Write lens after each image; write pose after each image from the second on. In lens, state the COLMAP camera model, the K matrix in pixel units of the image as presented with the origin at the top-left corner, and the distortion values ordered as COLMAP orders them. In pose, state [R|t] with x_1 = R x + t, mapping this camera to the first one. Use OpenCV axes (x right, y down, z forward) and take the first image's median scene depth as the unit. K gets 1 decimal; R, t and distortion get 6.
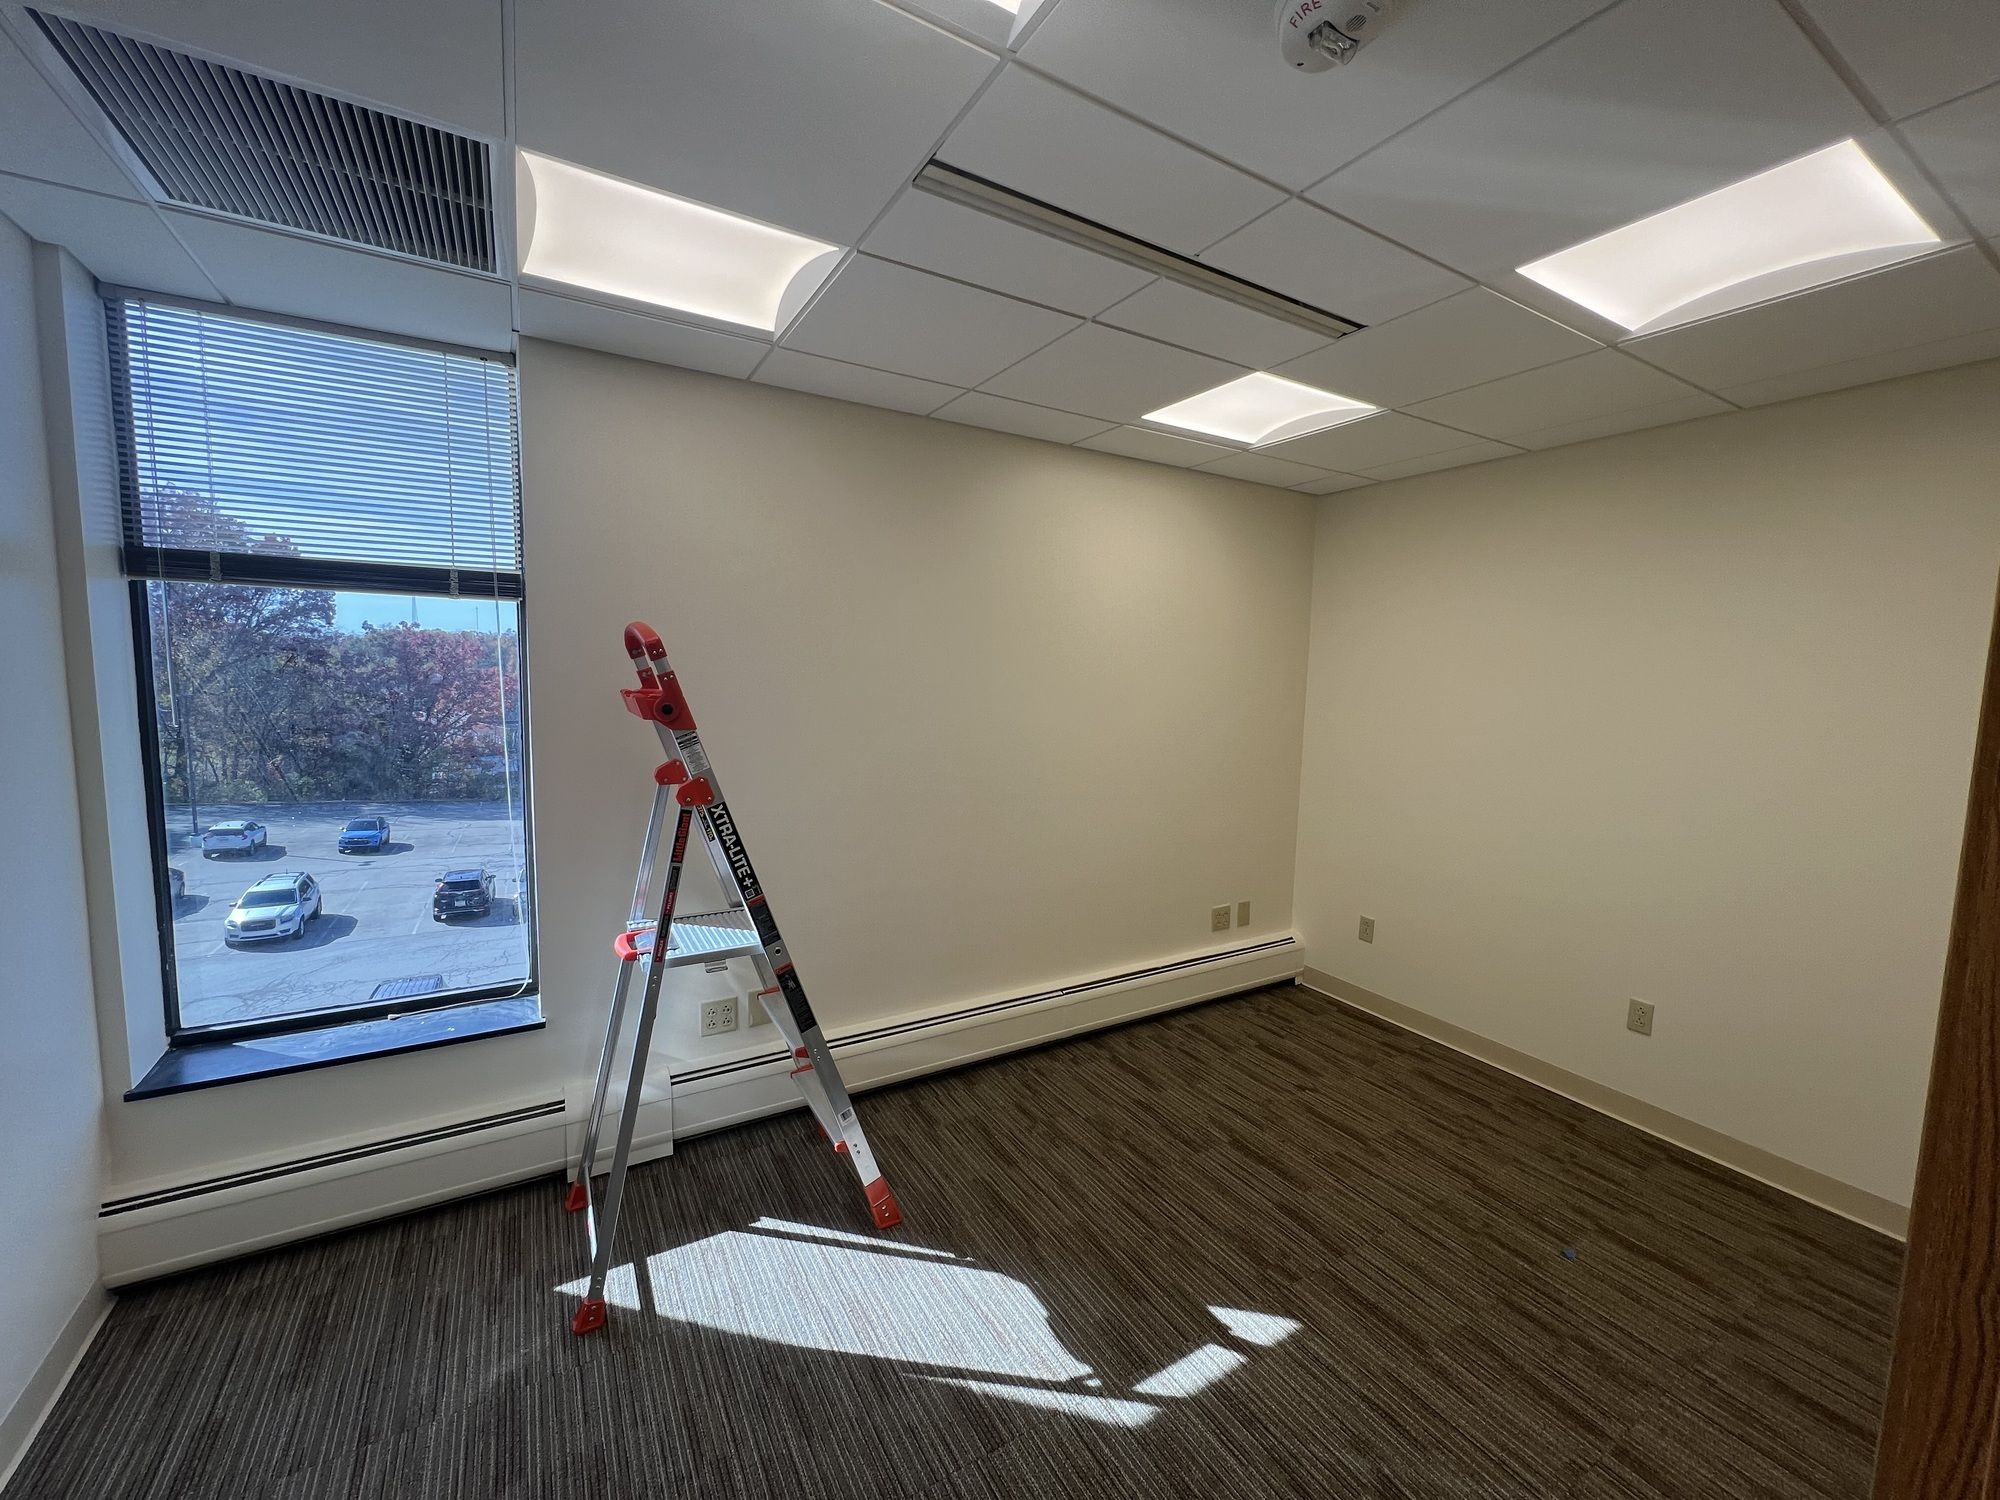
lens RADIAL K [[799.9, 0, 986.6], [0, 799.9, 748.0], [0, 0, 1]] dist [-0.000150, -0.000129]
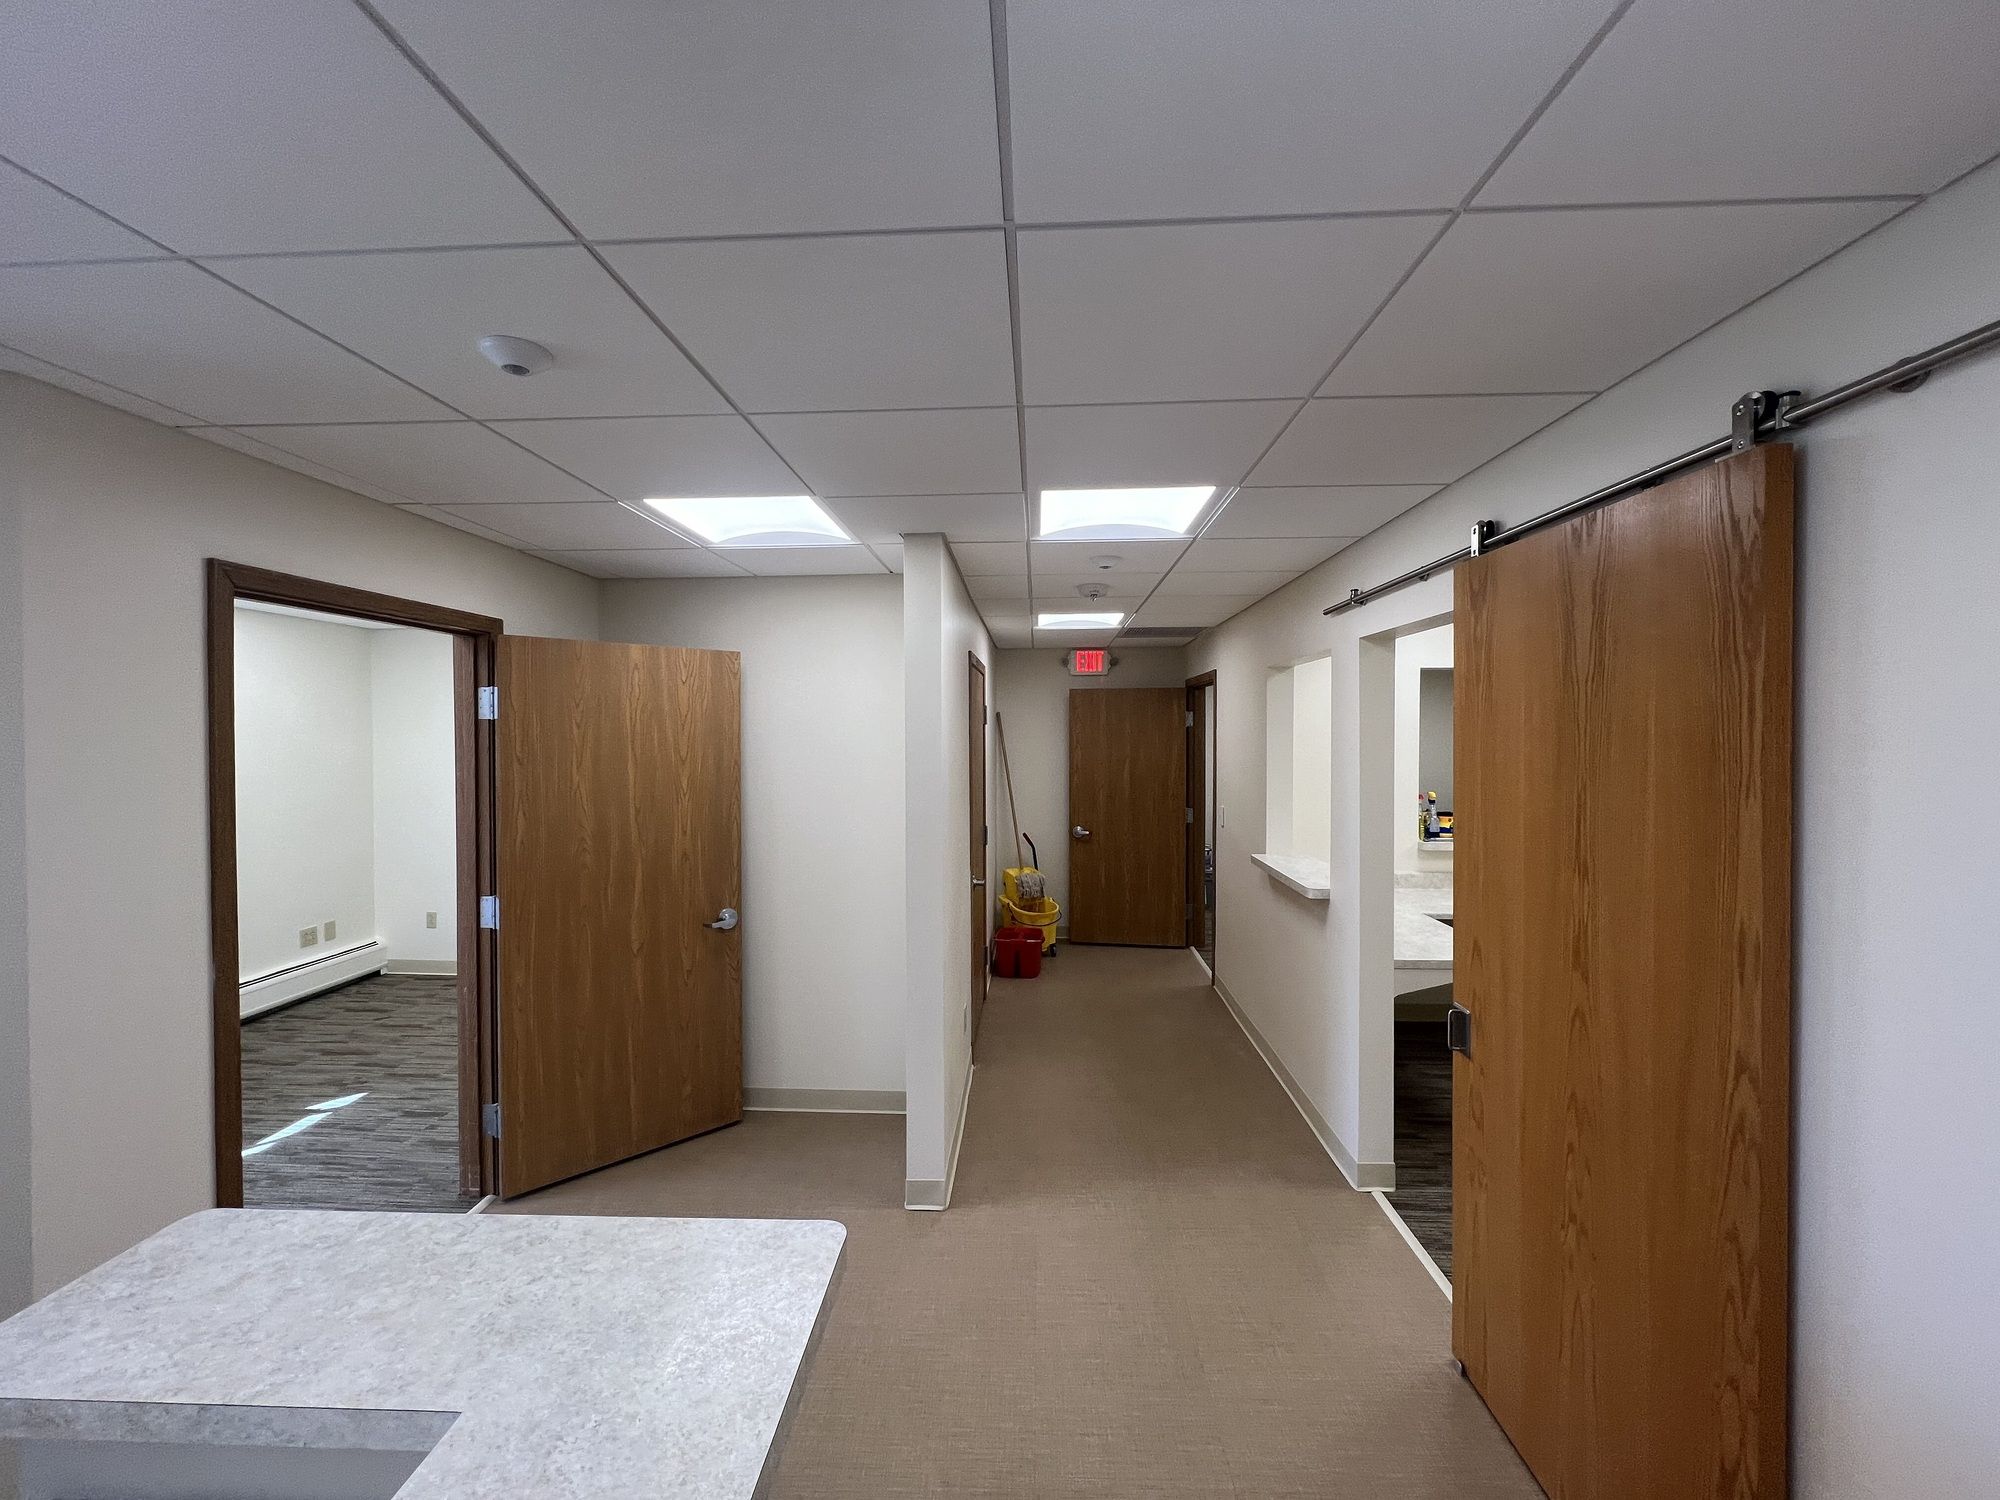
lens RADIAL K [[804.4, 0, 1000.0], [0, 804.4, 750.0], [0, 0, 1]] dist [-0.000119, -0.000017]
pose [[0.546788, -0.040201, 0.836306, -0.213932], [0.092918, 0.995590, -0.012893, 0.031513], [-0.832099, 0.084758, 0.548112, -0.830722]]
